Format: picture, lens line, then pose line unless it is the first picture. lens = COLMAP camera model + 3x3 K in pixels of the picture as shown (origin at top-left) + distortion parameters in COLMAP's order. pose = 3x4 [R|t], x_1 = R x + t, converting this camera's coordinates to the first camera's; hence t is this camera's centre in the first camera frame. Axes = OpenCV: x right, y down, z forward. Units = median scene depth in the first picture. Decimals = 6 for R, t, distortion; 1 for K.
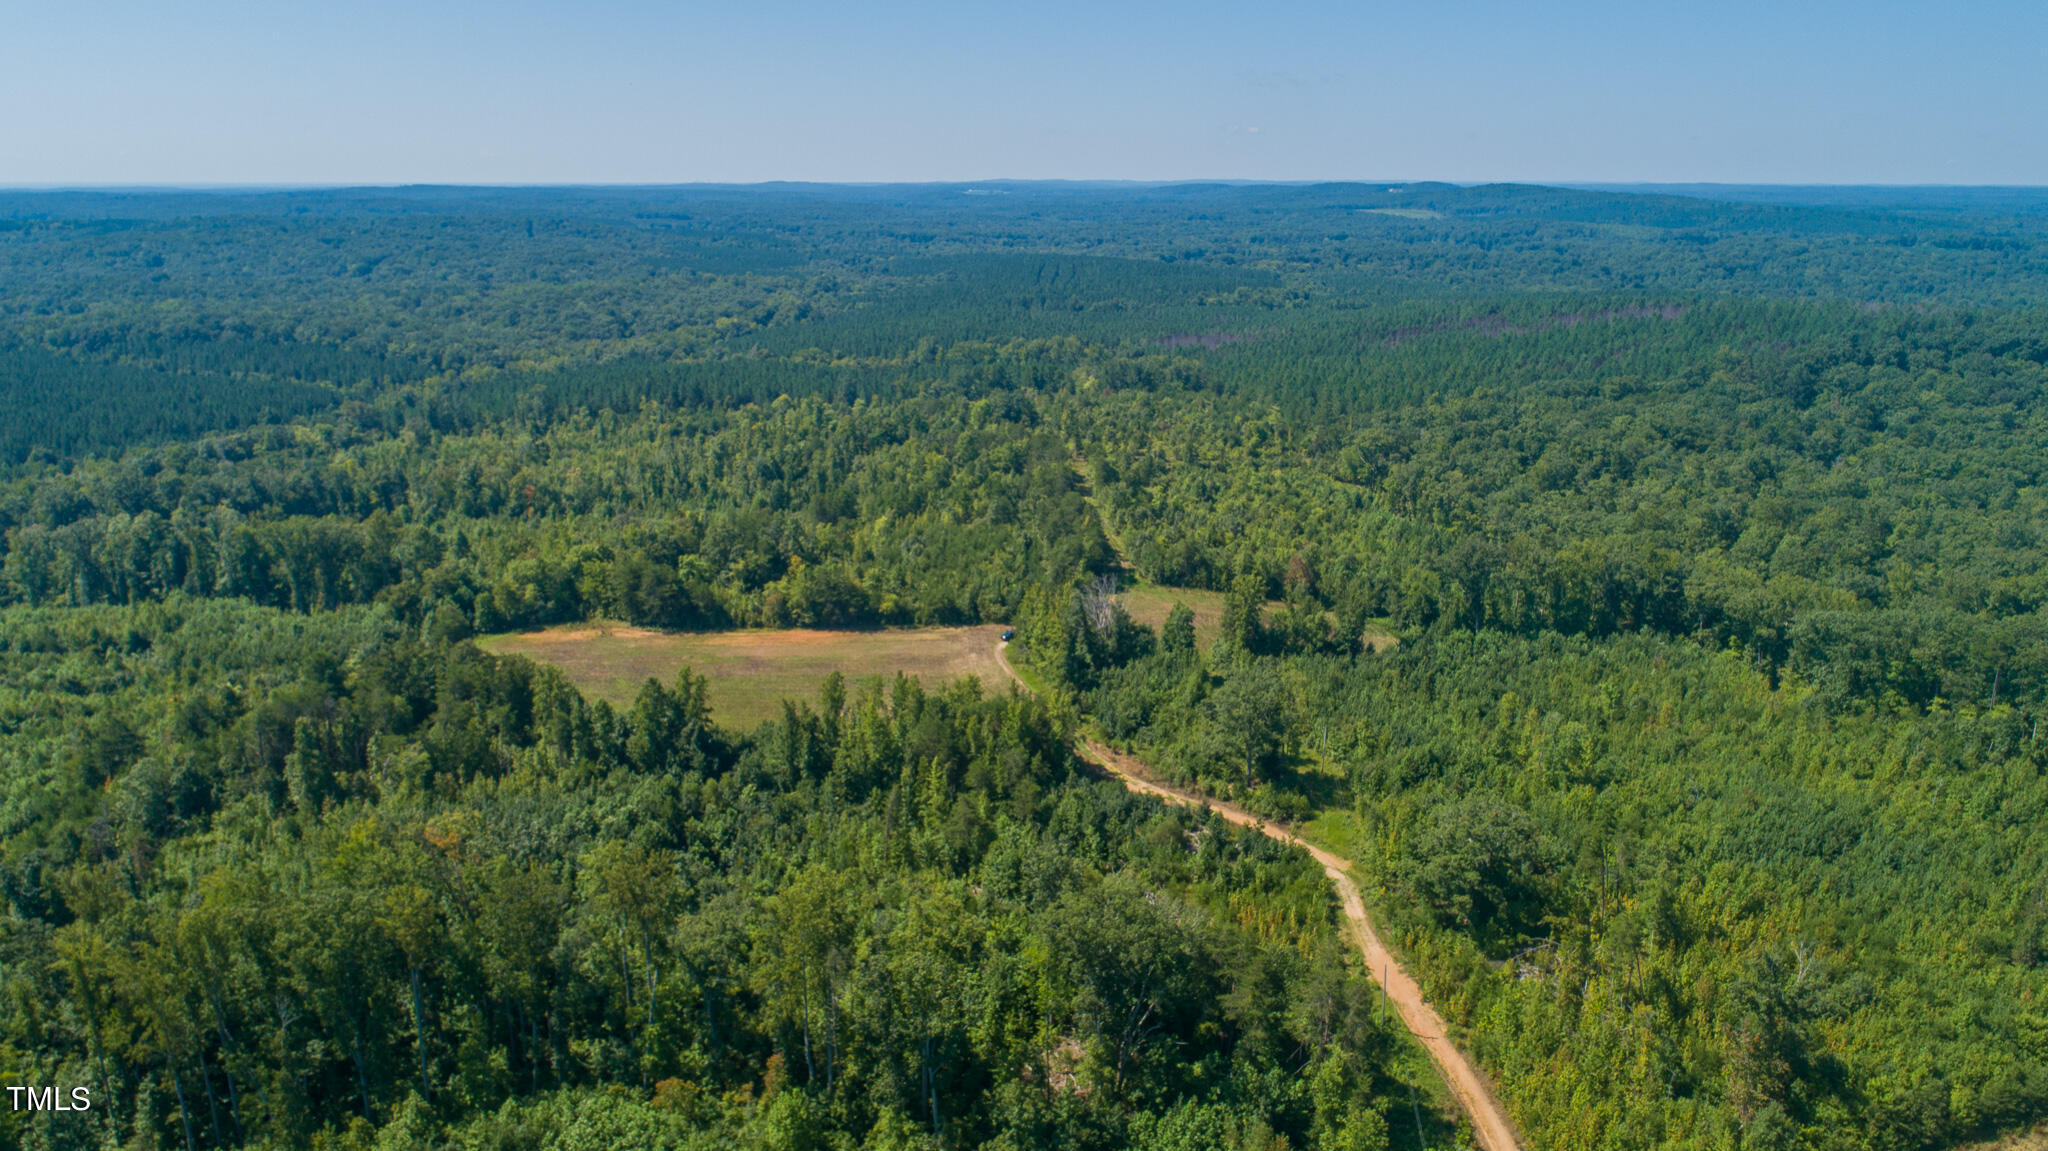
lens RADIAL K [[1375.8, 0, 1024.0], [0, 1375.8, 575.5], [0, 0, 1]] dist [-0.019339, 0.012162]
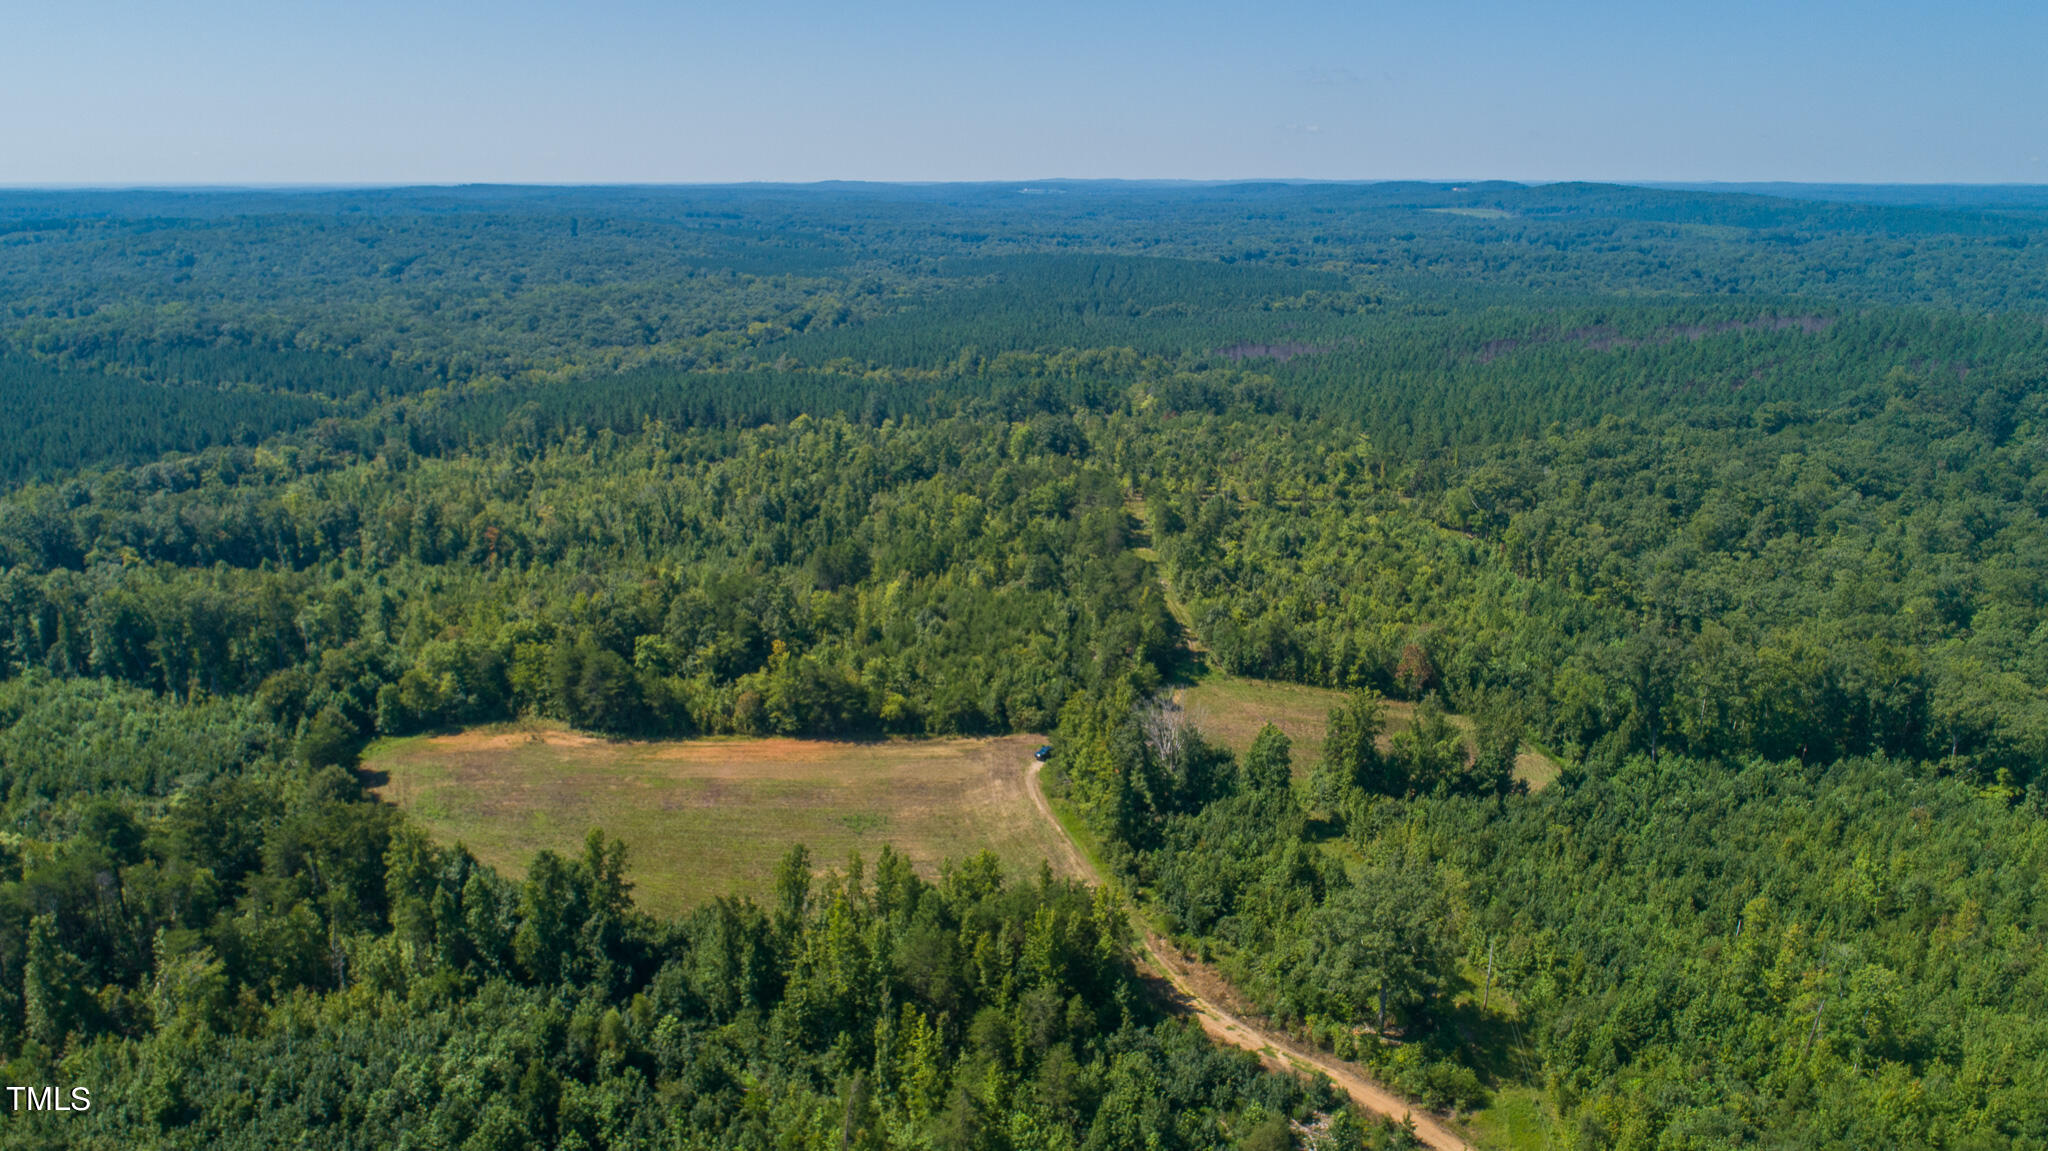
lens RADIAL K [[1375.8, 0, 1024.0], [0, 1375.8, 575.5], [0, 0, 1]] dist [-0.019339, 0.012162]
pose [[0.999230, 0.010316, -0.037867, 0.003676], [-0.010303, 0.999947, 0.000533, -0.038612], [0.037871, -0.000143, 0.999283, 0.152860]]
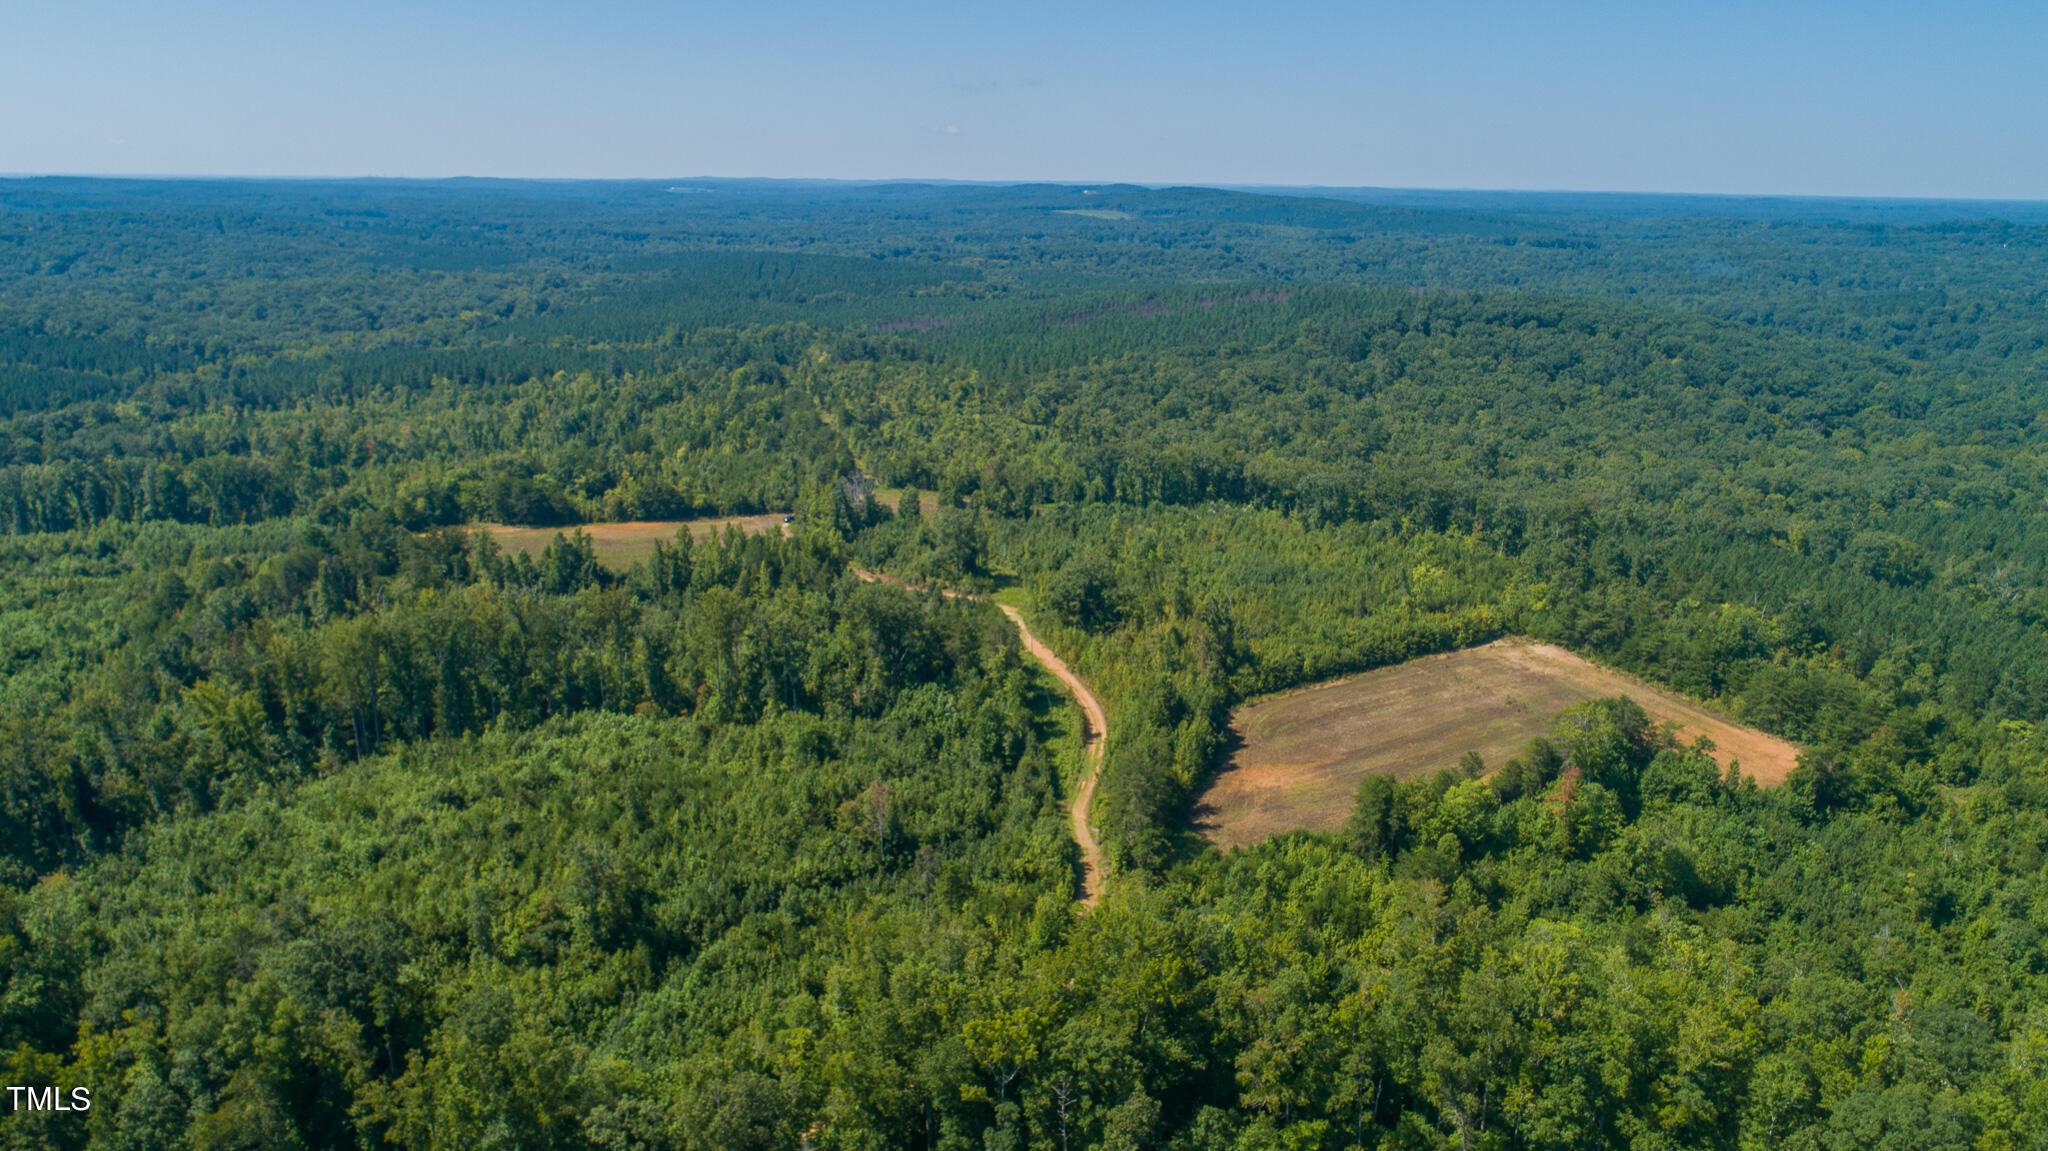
lens RADIAL K [[1375.8, 0, 1024.0], [0, 1375.8, 575.5], [0, 0, 1]] dist [-0.019339, 0.012162]
pose [[0.978737, -0.045787, 0.199943, -0.040931], [0.045609, 0.998944, 0.005498, 0.071502], [-0.199983, 0.003738, 0.979792, -0.293493]]
